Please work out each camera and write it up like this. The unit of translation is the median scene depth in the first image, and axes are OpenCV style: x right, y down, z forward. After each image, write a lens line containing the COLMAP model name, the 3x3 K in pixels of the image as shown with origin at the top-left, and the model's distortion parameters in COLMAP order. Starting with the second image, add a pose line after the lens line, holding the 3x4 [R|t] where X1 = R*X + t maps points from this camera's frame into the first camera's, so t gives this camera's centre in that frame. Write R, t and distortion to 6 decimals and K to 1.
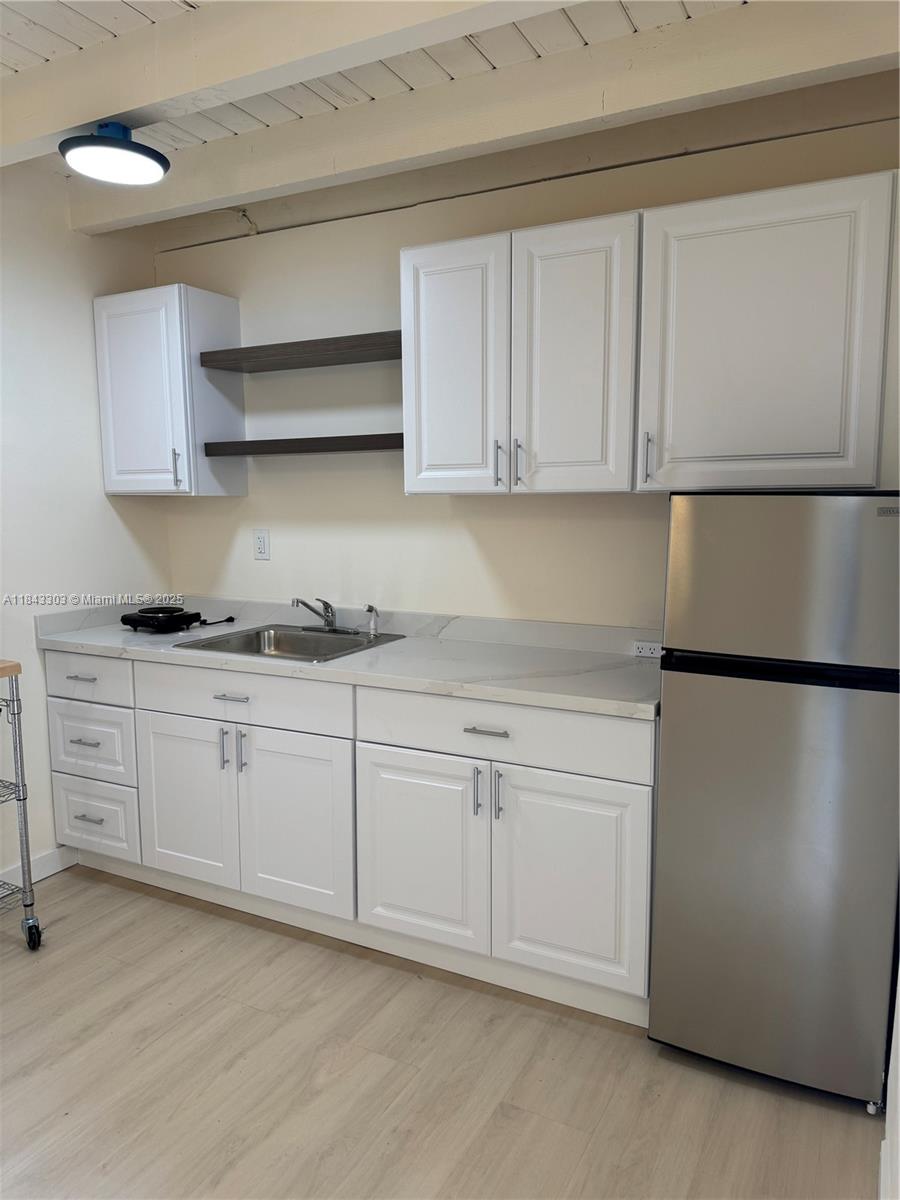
lens RADIAL K [[840.2, 0, 449.2], [0, 840.2, 602.3], [0, 0, 1]] dist [0.076939, -0.097278]
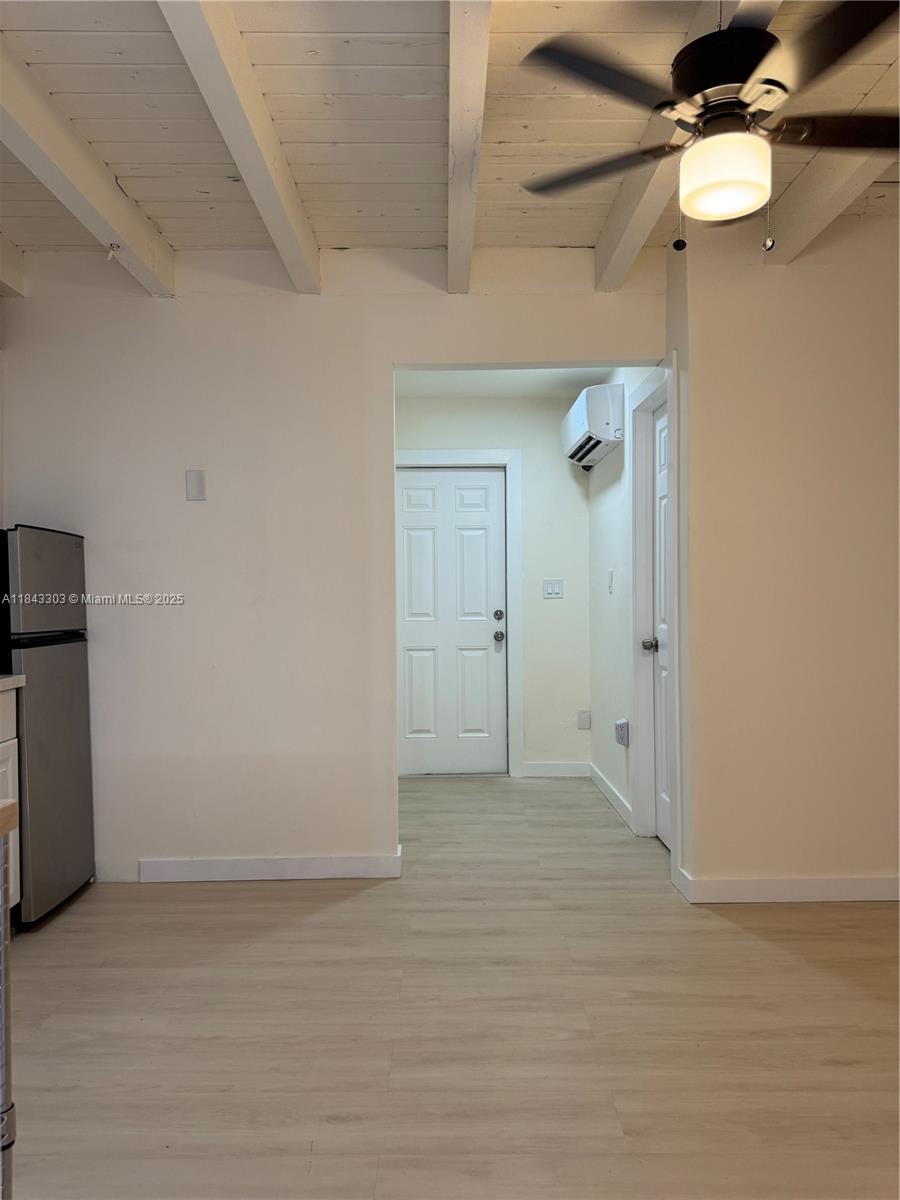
lens RADIAL K [[840.3, 0, 447.6], [0, 840.3, 598.8], [0, 0, 1]] dist [0.077112, -0.124007]
pose [[-0.467547, 0.001587, 0.883967, -1.089398], [0.123896, 0.990245, 0.063753, -0.004570], [-0.875243, 0.139327, -0.463183, 0.837330]]
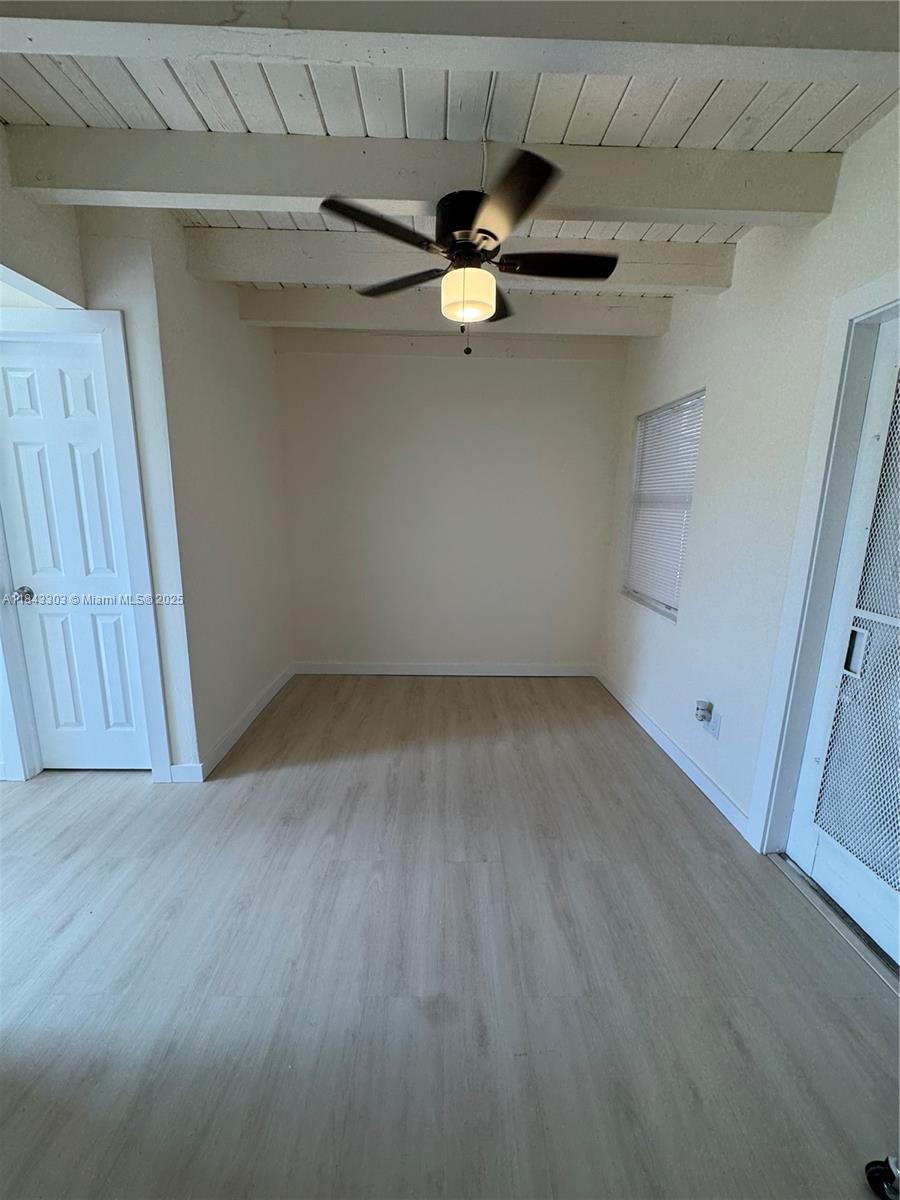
lens RADIAL K [[477.6, 0, 452.6], [0, 477.6, 621.7], [0, 0, 1]] dist [-0.001799, -0.000111]
pose [[-0.874295, 0.102400, -0.474470, -0.165201], [-0.080223, 0.933568, 0.349307, -0.085128], [0.478719, 0.343461, -0.807999, 0.874999]]
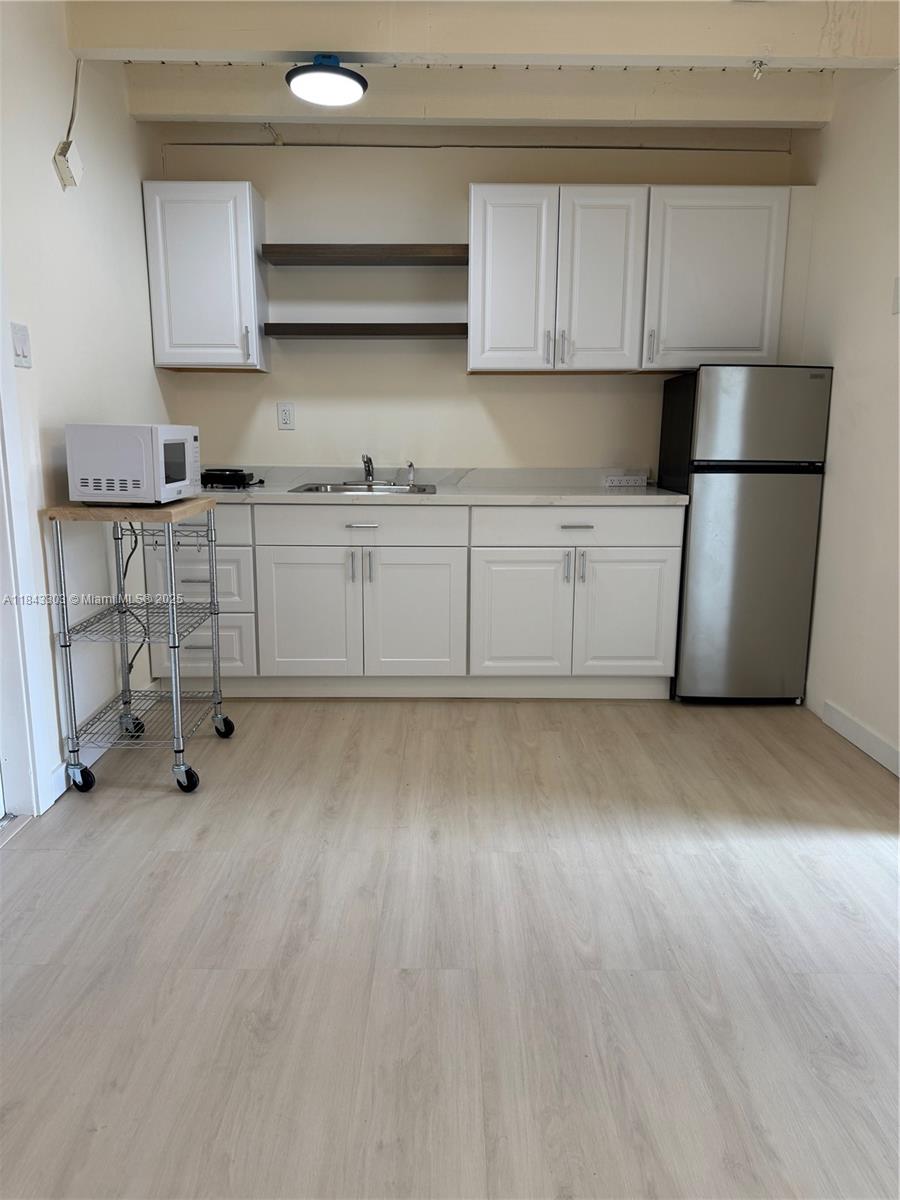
lens RADIAL K [[840.3, 0, 447.6], [0, 840.3, 598.8], [0, 0, 1]] dist [0.077112, -0.124007]
pose [[0.879775, -0.082271, 0.468218, -0.801895], [0.051049, 0.995566, 0.079011, 0.138847], [-0.472642, -0.045610, 0.880074, -0.212475]]
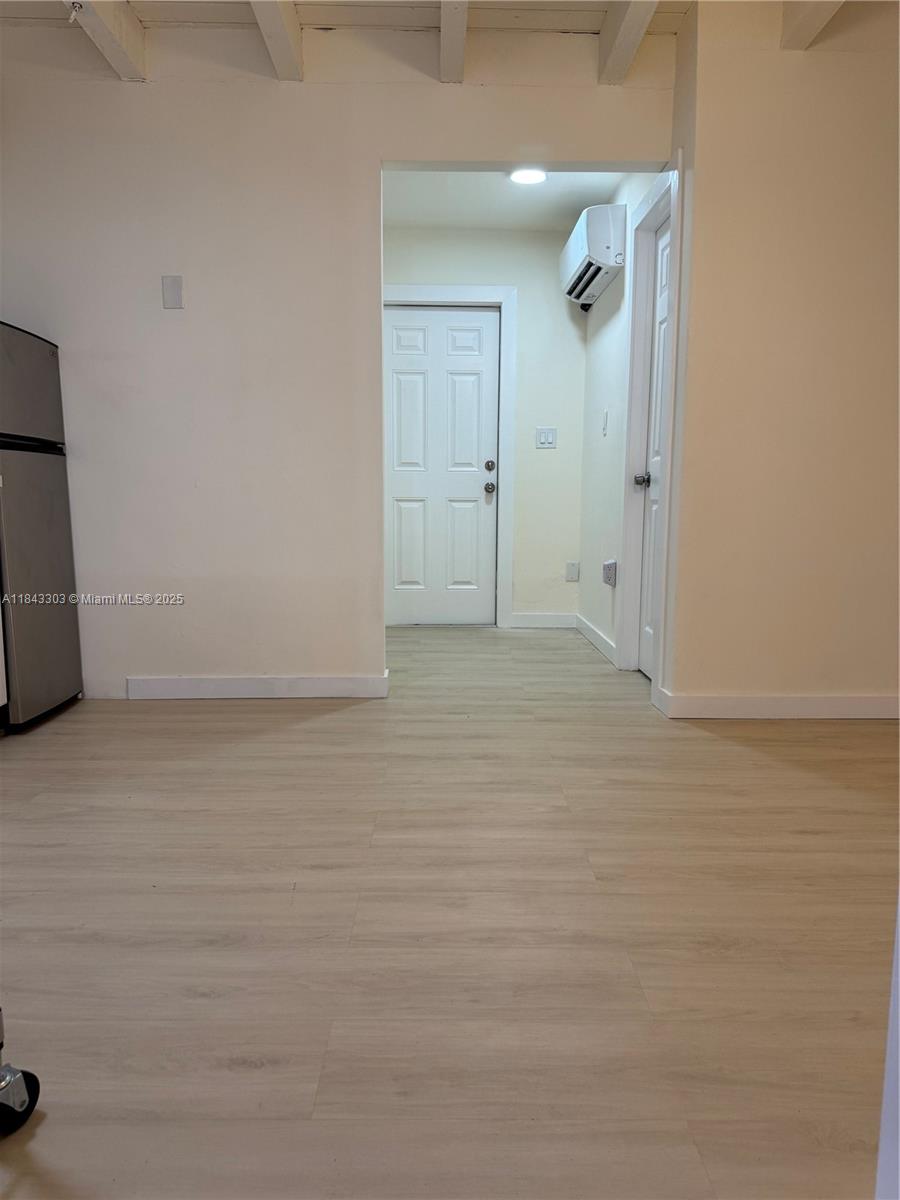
lens RADIAL K [[840.2, 0, 449.2], [0, 840.2, 602.3], [0, 0, 1]] dist [0.076939, -0.097278]
pose [[-0.476383, -0.114893, 0.871699, -1.084715], [0.108965, 0.976068, 0.188198, 0.116048], [-0.872460, 0.184640, -0.452463, 0.842795]]
